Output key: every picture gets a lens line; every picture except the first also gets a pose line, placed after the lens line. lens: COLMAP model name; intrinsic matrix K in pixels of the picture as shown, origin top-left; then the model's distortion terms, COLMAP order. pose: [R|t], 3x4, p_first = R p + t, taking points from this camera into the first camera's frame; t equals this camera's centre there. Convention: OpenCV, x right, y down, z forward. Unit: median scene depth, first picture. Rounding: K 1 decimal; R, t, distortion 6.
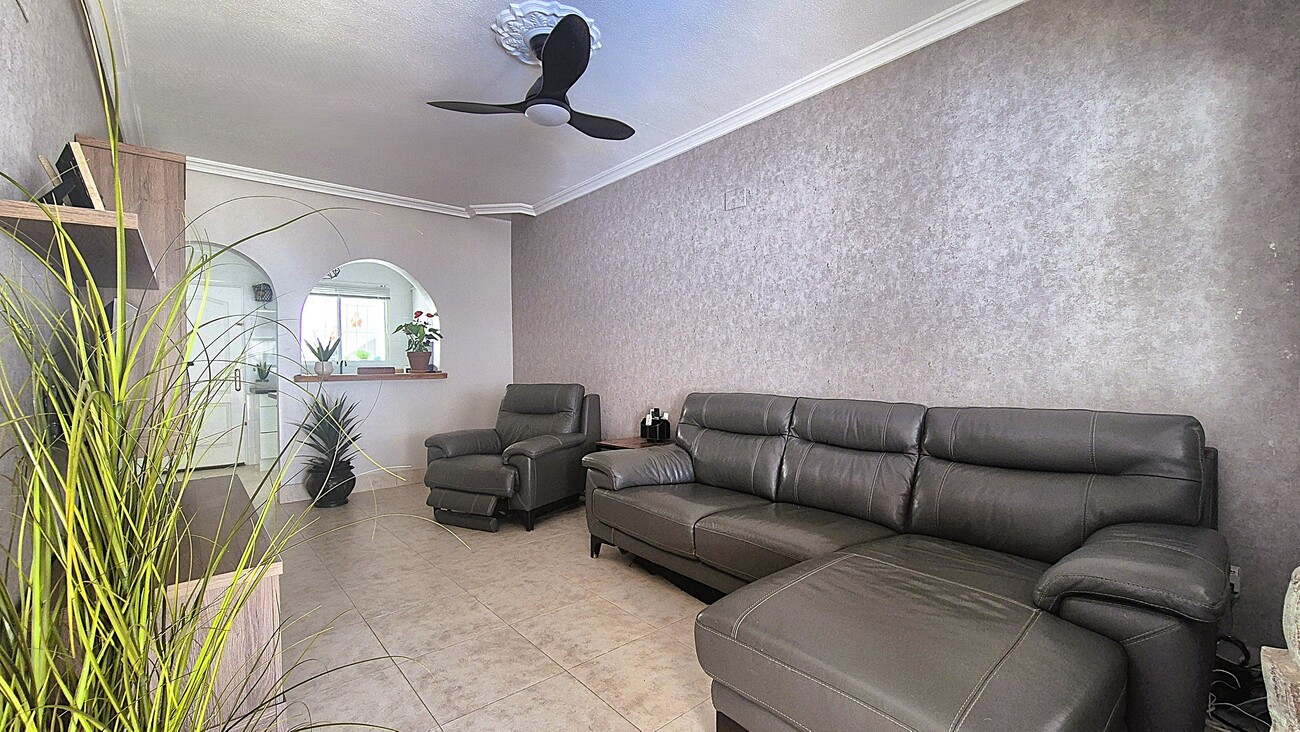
lens RADIAL K [[536.9, 0, 650.7], [0, 536.9, 363.6], [0, 0, 1]] dist [0.002070, -0.000952]
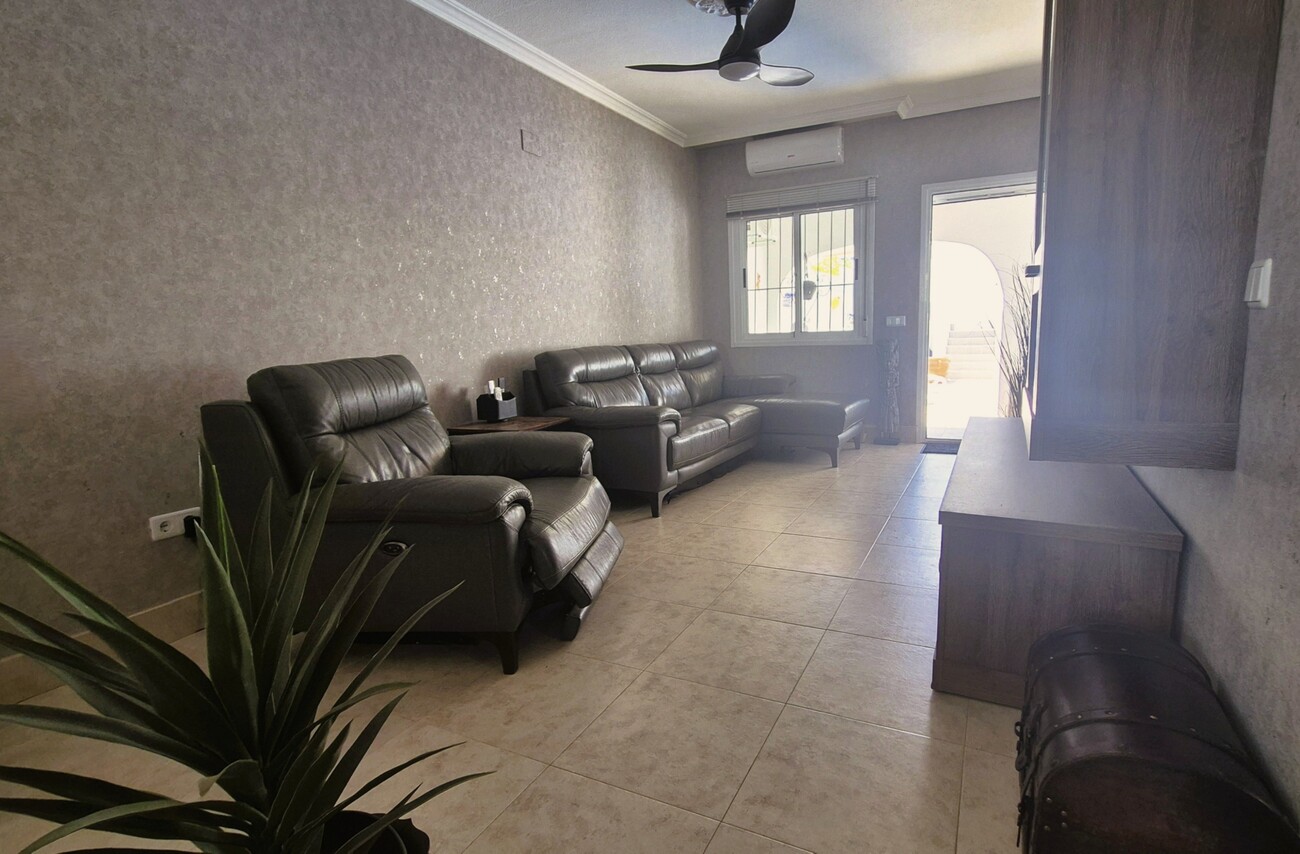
lens RADIAL K [[635.7, 0, 691.9], [0, 635.7, 436.0], [0, 0, 1]] dist [-0.009252, -0.000019]
pose [[-0.394907, -0.129575, 0.909538, -1.135220], [0.040562, 0.986580, 0.158162, 0.037166], [-0.917825, 0.099352, -0.384351, 1.346537]]
